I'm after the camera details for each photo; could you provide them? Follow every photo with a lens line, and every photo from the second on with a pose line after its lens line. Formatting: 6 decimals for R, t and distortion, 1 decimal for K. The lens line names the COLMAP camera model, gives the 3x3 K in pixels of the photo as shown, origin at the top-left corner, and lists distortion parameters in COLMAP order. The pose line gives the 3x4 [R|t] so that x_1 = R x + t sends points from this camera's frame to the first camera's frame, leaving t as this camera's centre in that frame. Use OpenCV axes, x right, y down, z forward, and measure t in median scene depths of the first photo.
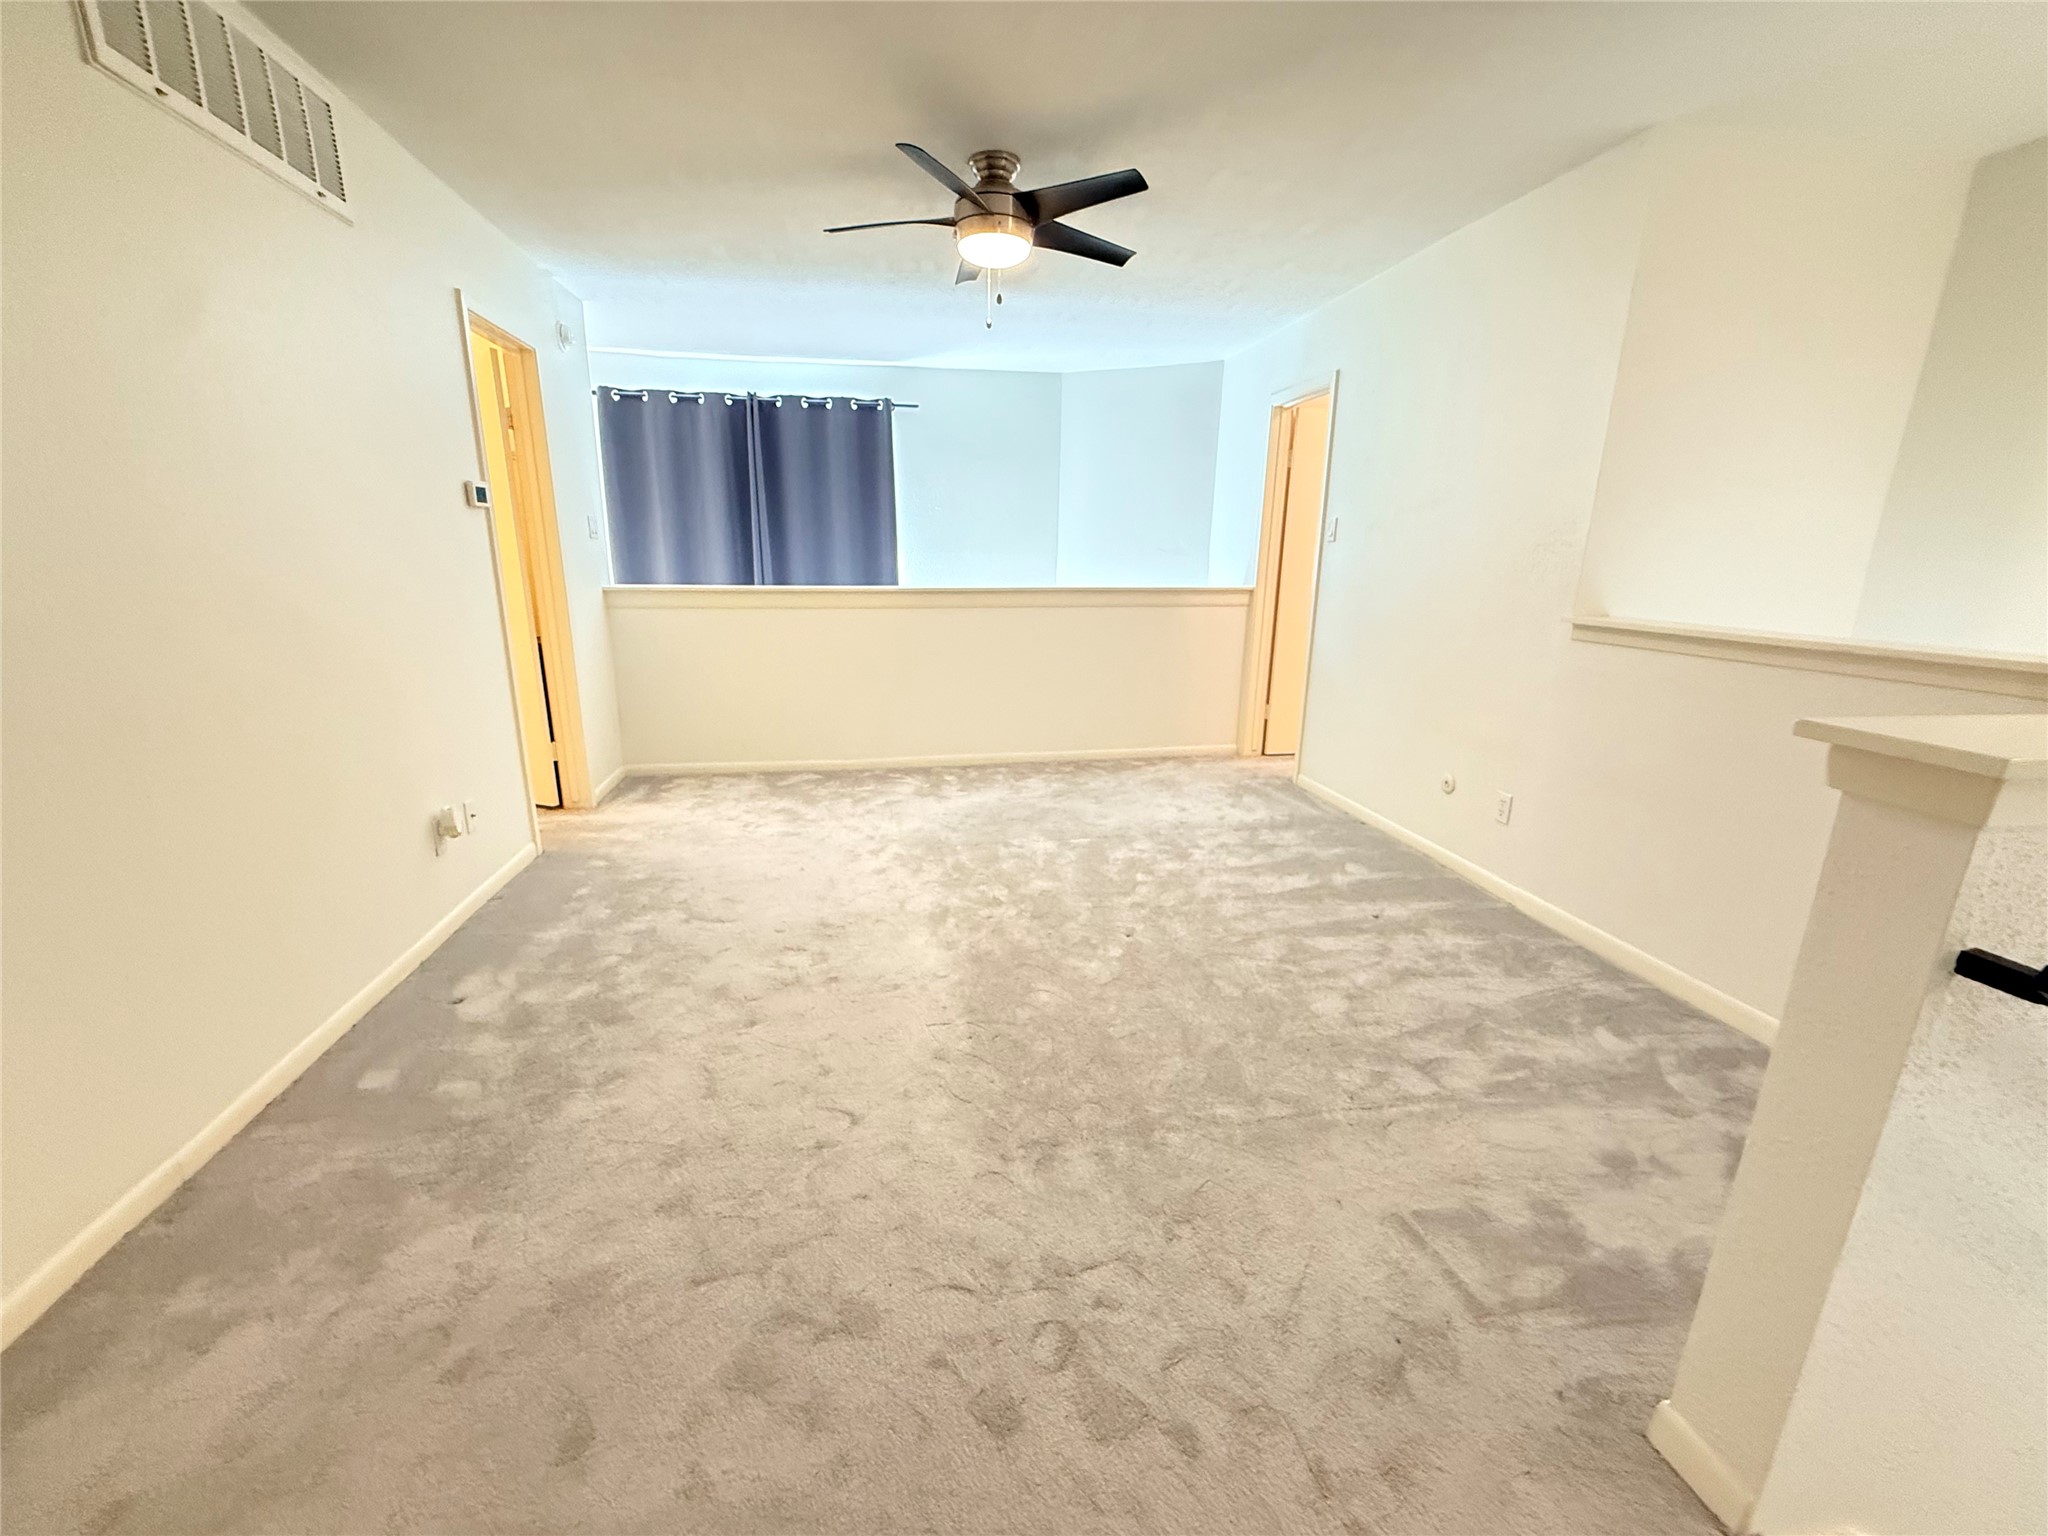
lens RADIAL K [[817.5, 0, 1018.6], [0, 817.5, 767.1], [0, 0, 1]] dist [-0.000184, 0.000230]
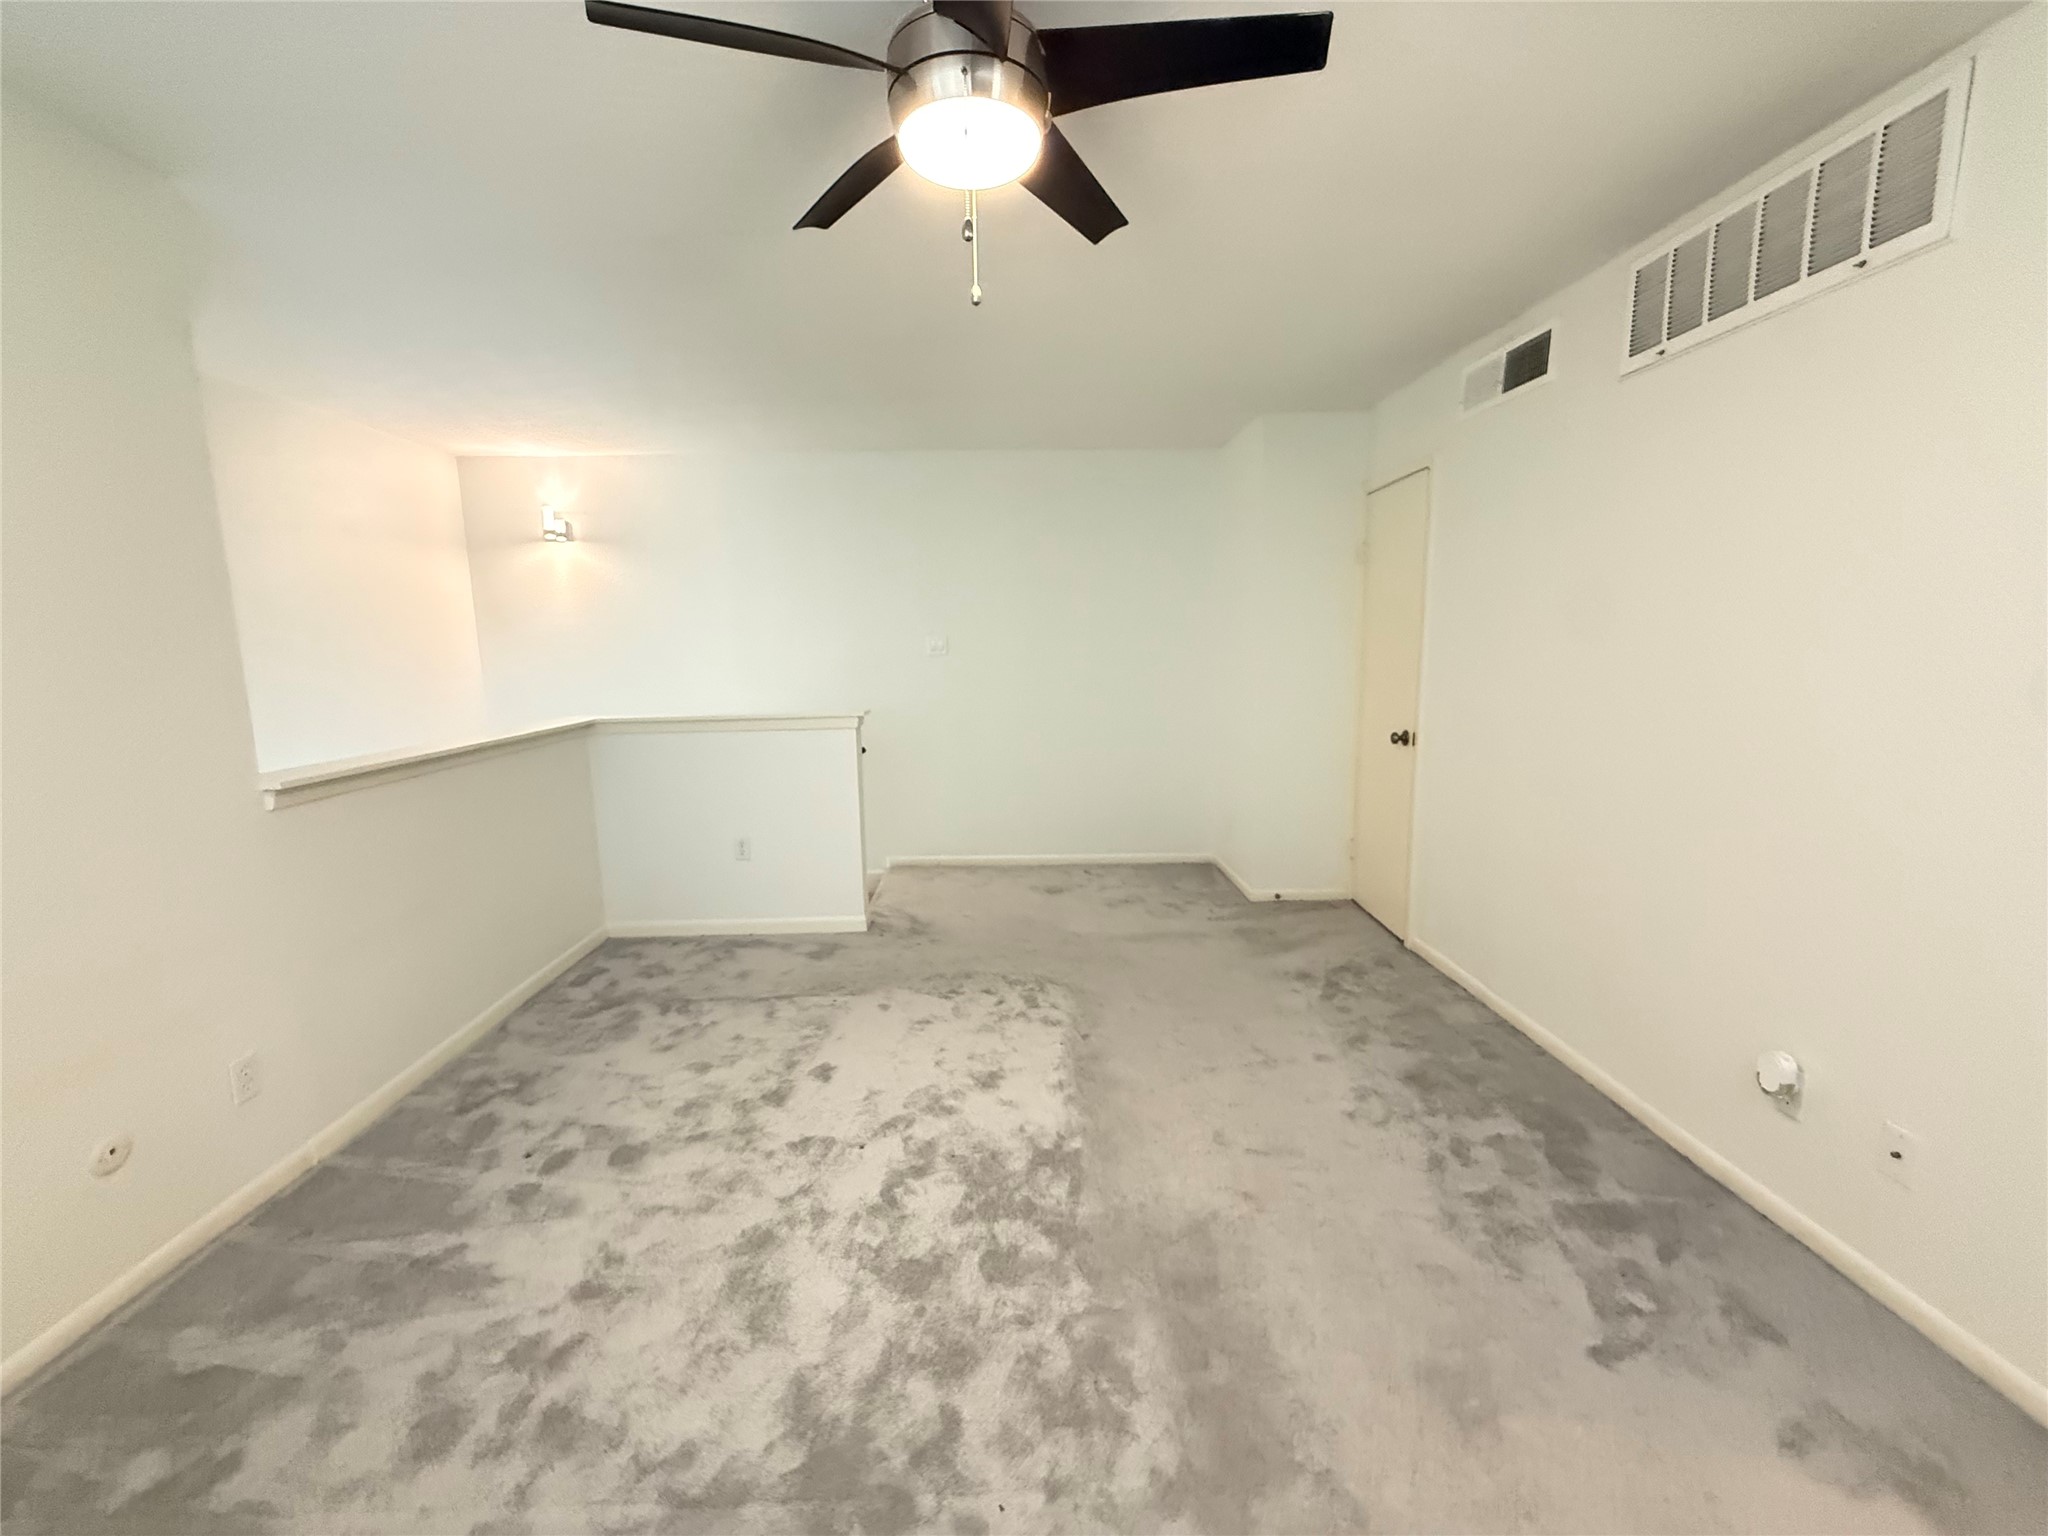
lens RADIAL K [[817.5, 0, 1018.6], [0, 817.5, 767.1], [0, 0, 1]] dist [-0.000184, 0.000230]
pose [[-0.989474, -0.036462, 0.140045, -0.286137], [0.022476, 0.917274, 0.397622, -0.676964], [-0.142958, 0.396584, -0.906799, 2.142347]]
